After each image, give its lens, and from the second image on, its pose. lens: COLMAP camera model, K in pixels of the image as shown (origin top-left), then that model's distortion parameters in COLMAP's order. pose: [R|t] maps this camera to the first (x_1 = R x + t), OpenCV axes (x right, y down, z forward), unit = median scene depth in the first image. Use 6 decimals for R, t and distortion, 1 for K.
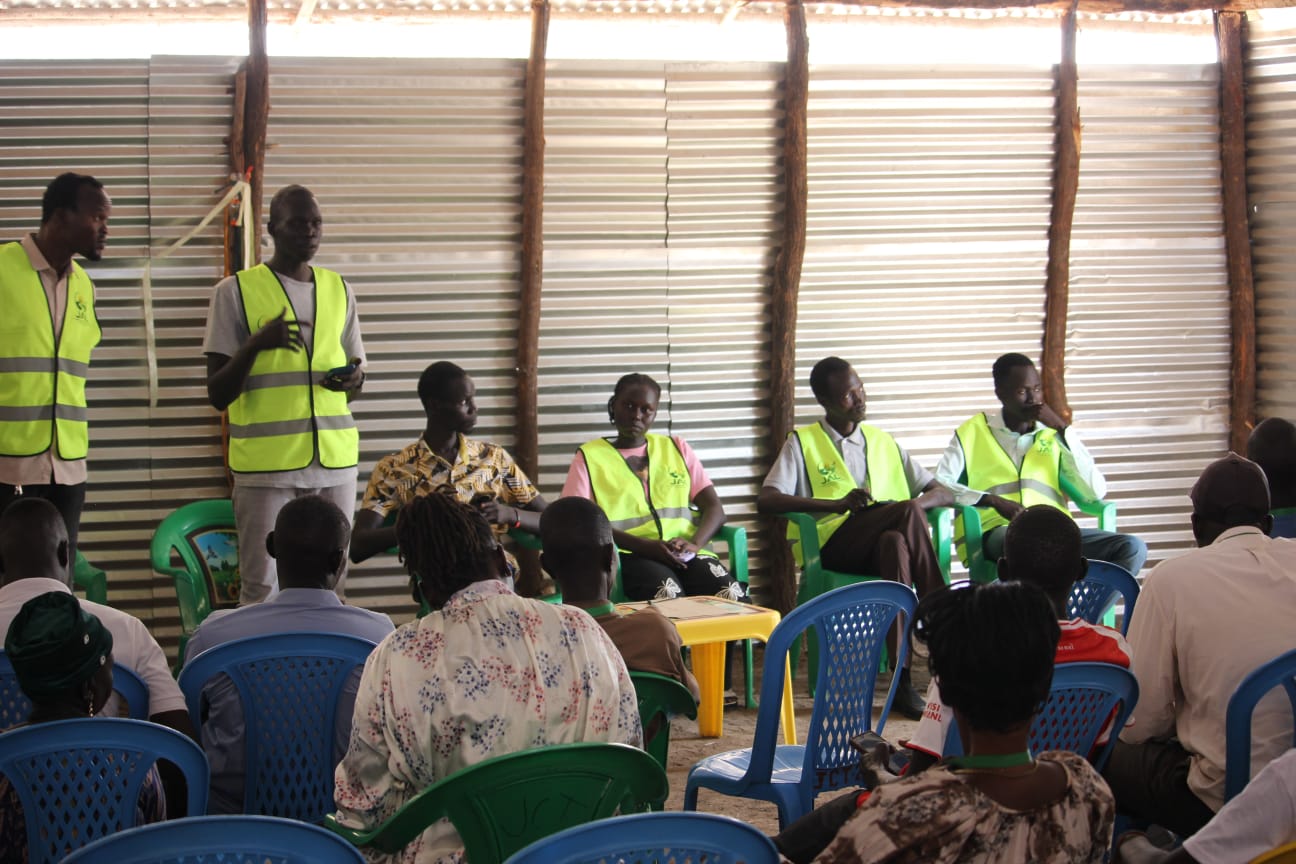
lens RADIAL K [[3665.3, 0, 647.9], [0, 3665.3, 432.2], [0, 0, 1]] dist [0.297278, 0.000000]
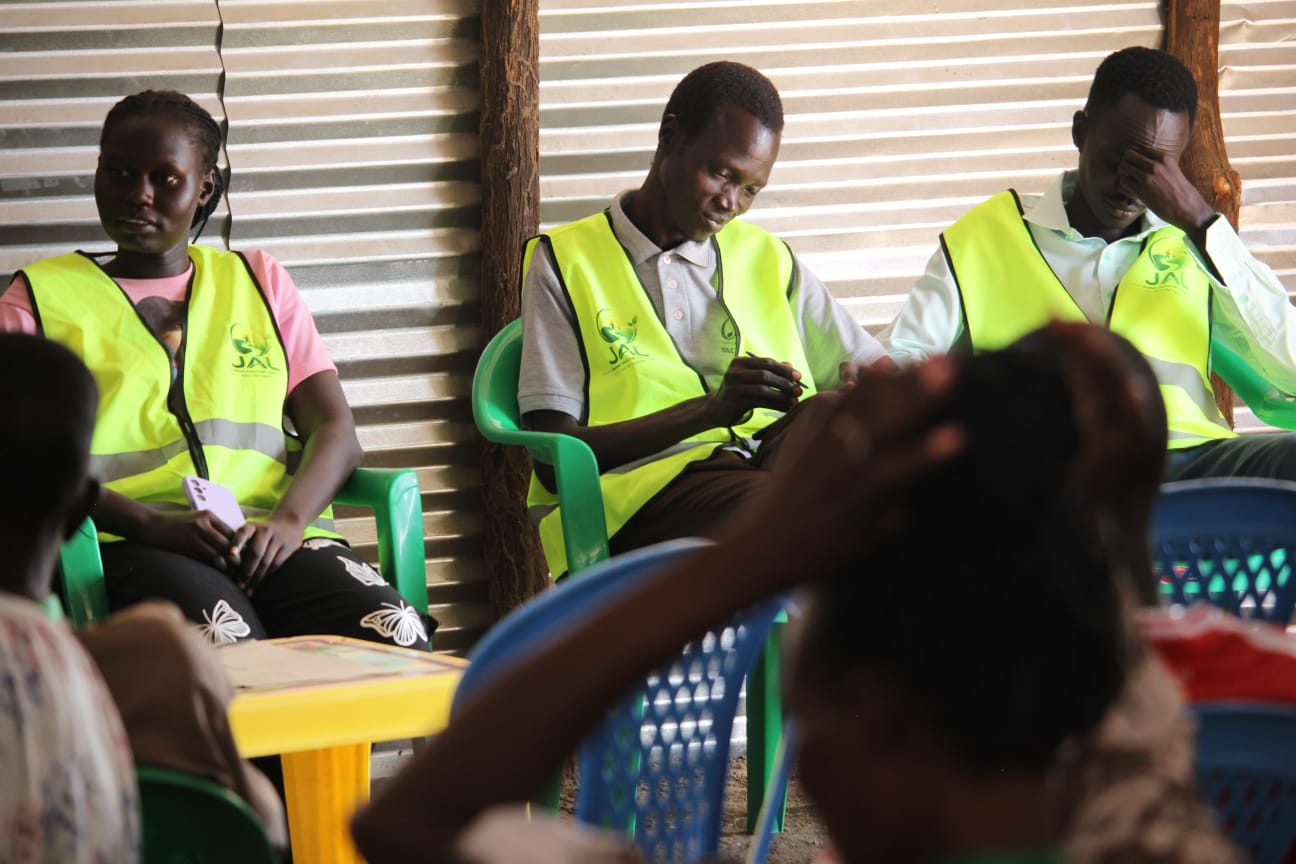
lens RADIAL K [[3665.3, 0, 648.2], [0, 3665.3, 431.2], [0, 0, 1]] dist [0.297278, 0.000000]
pose [[0.994270, -0.015863, 0.105714, 0.008967], [0.010125, 0.998457, 0.054599, -0.001165], [-0.106417, -0.053216, 0.992897, 0.599242]]
